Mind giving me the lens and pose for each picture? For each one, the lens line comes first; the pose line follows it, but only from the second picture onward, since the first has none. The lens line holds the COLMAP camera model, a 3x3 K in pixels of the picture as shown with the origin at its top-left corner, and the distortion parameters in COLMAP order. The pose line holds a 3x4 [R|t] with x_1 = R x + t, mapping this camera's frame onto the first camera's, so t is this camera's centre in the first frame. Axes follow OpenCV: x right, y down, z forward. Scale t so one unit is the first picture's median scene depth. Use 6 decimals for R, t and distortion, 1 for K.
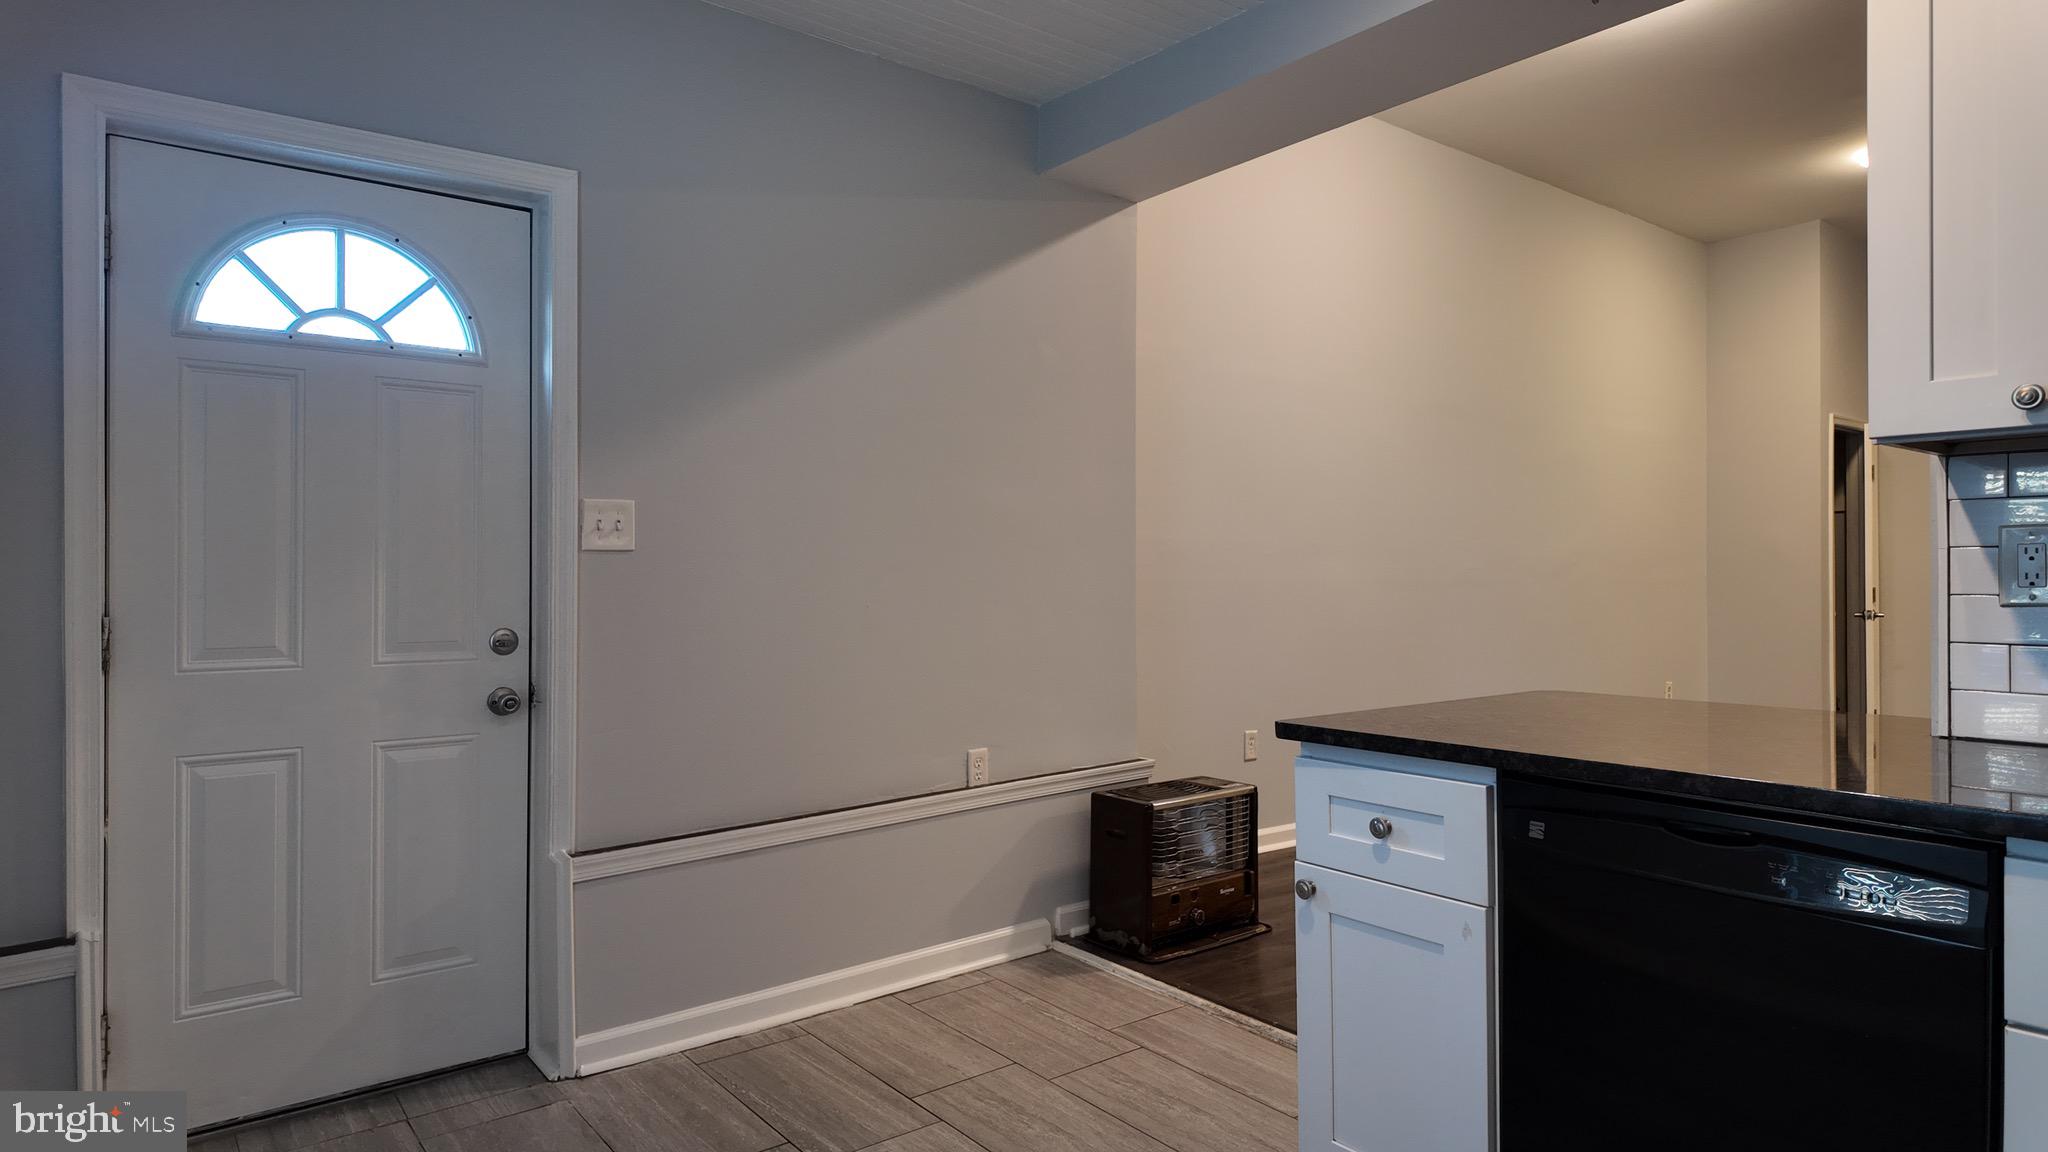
lens RADIAL K [[1180.2, 0, 1024.0], [0, 1180.2, 576.0], [0, 0, 1]] dist [0.103908, -0.127189]
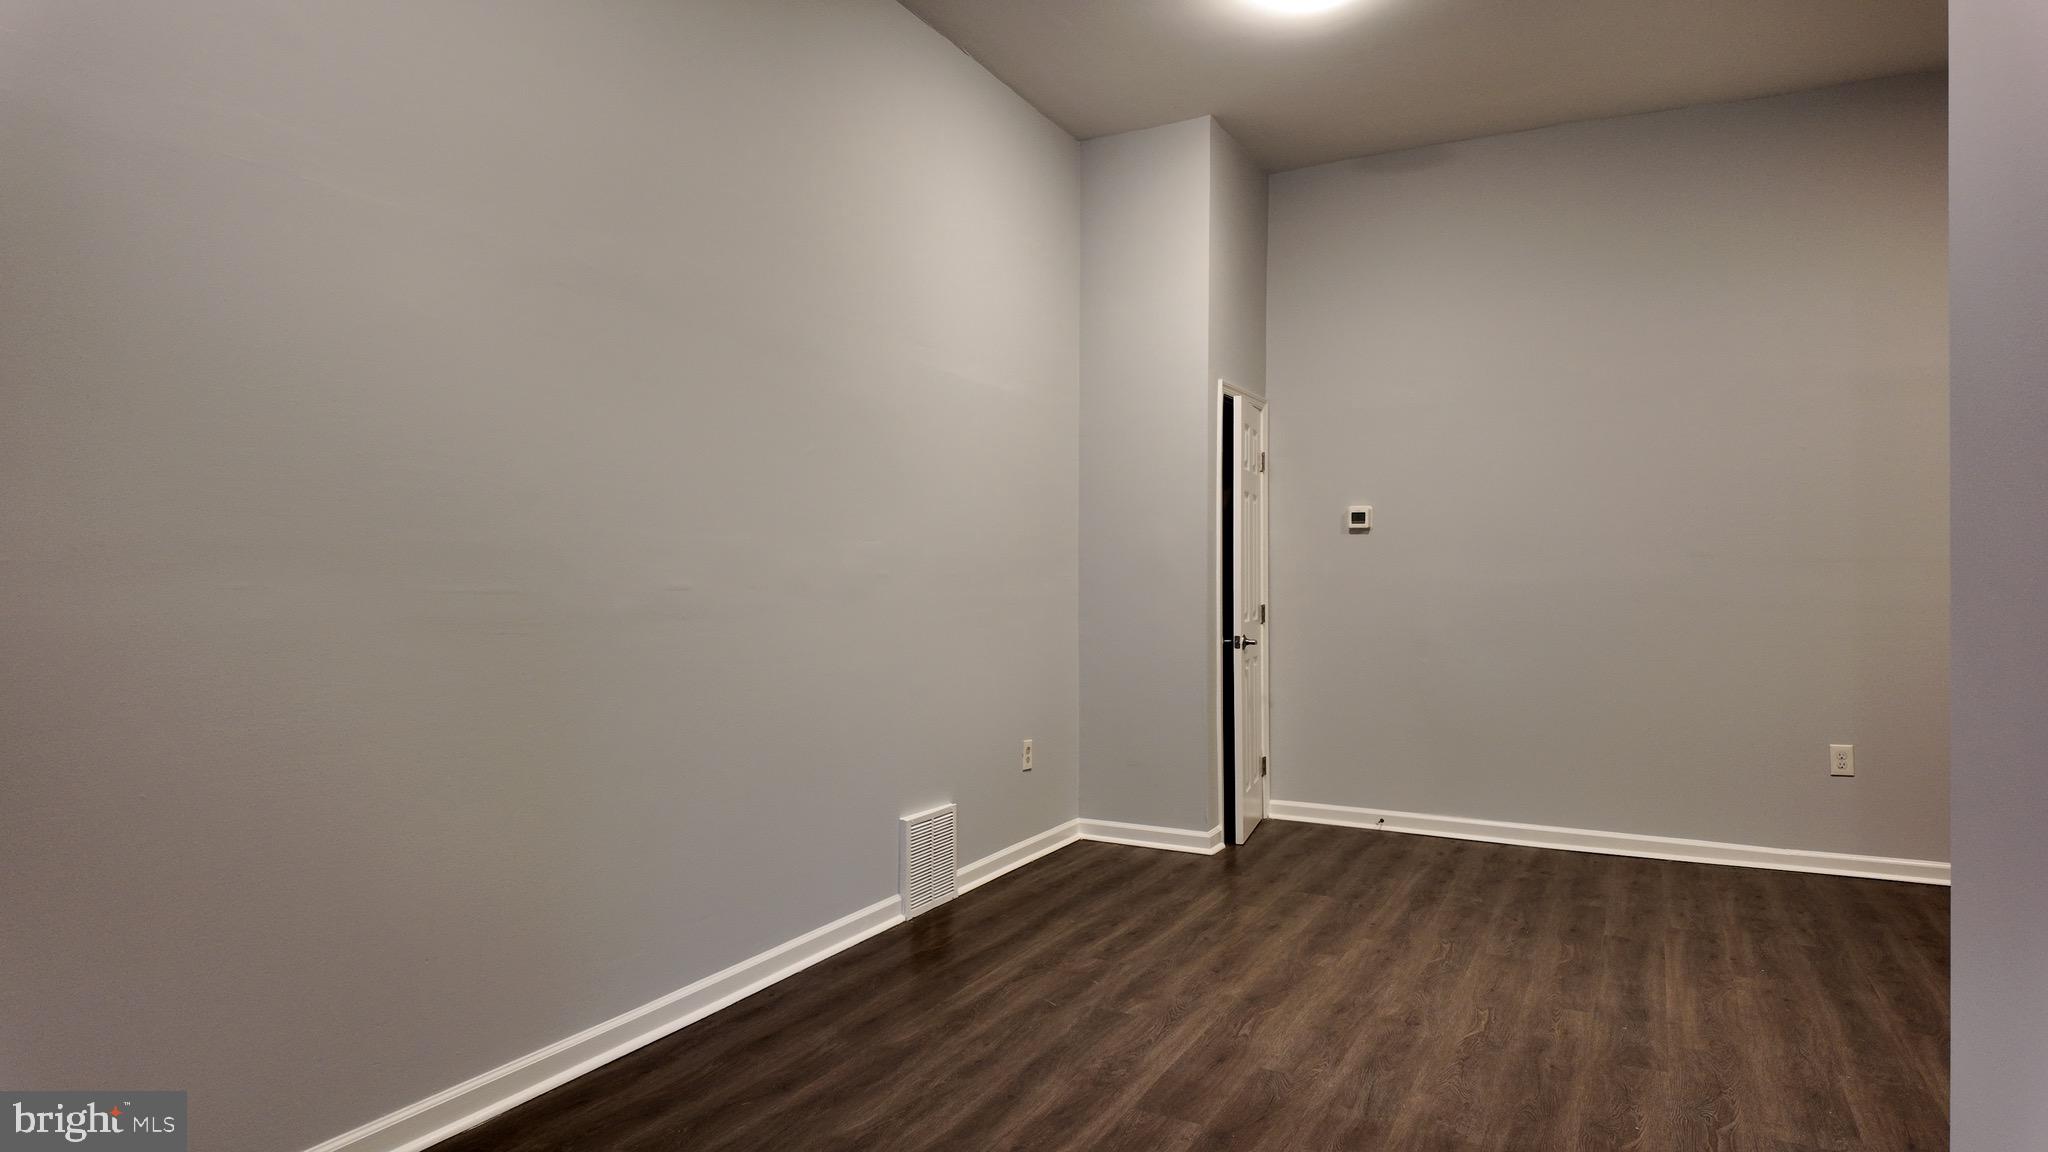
lens RADIAL K [[1180.2, 0, 1024.0], [0, 1180.2, 576.0], [0, 0, 1]] dist [0.103908, -0.127189]
pose [[0.892394, 0.021929, 0.450725, 0.213334], [-0.005561, 0.999277, -0.037607, 0.021194], [-0.451223, 0.031053, 0.891871, 0.374813]]
